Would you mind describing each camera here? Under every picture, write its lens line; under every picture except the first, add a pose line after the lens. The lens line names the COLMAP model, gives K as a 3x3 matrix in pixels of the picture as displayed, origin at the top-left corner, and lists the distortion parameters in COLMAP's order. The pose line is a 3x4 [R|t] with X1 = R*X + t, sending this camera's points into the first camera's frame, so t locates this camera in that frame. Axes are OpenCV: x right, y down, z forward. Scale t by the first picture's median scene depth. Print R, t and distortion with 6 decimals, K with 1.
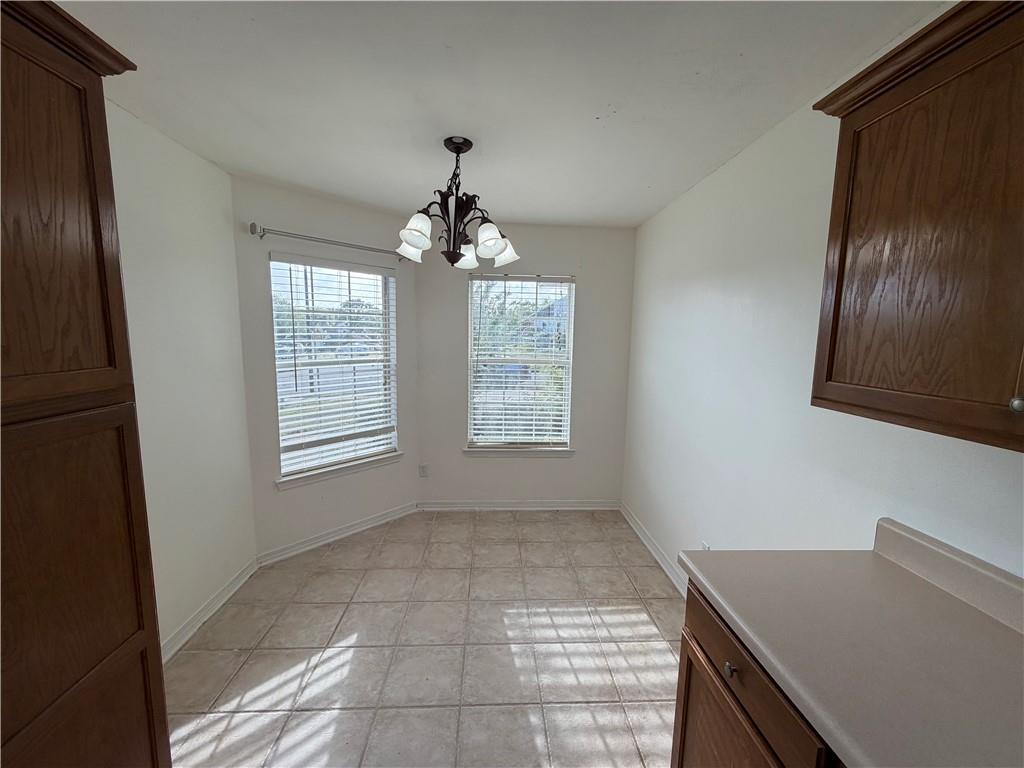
lens RADIAL K [[411.1, 0, 509.7], [0, 411.1, 386.8], [0, 0, 1]] dist [-0.000359, -0.000018]
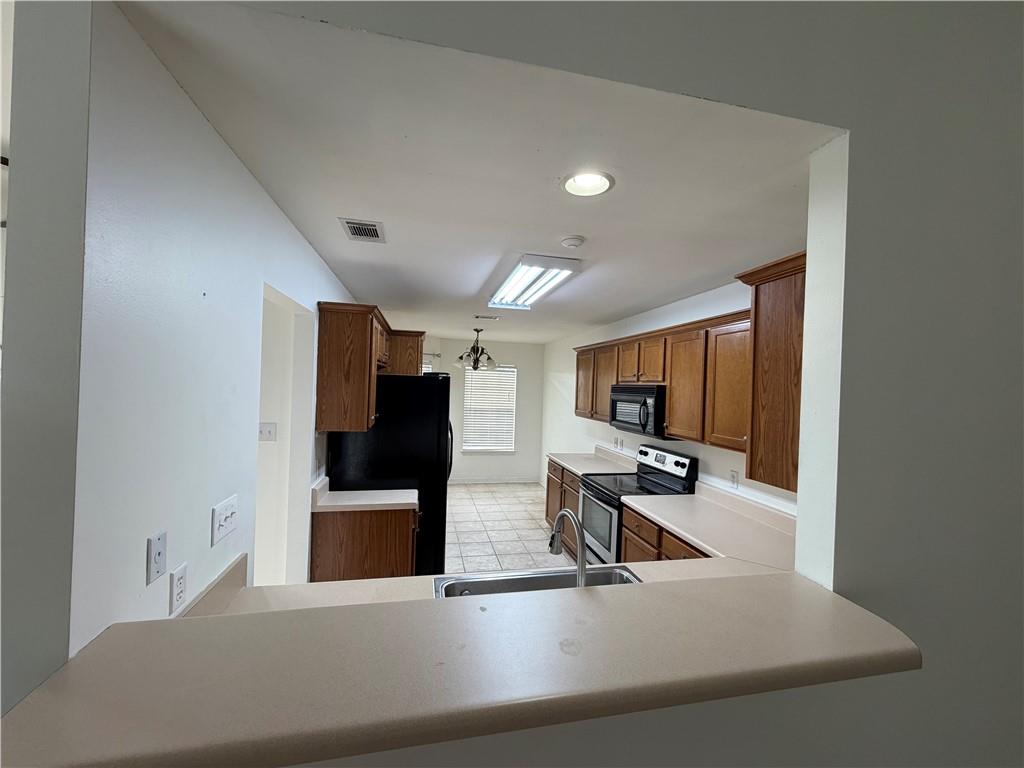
lens RADIAL K [[411.1, 0, 511.3], [0, 411.1, 385.2], [0, 0, 1]] dist [-0.000359, -0.000018]
pose [[0.988339, 0.017255, 0.151286, -0.325652], [0.001851, 0.992124, -0.125247, 0.160806], [-0.152255, 0.124066, 0.980523, -1.834470]]
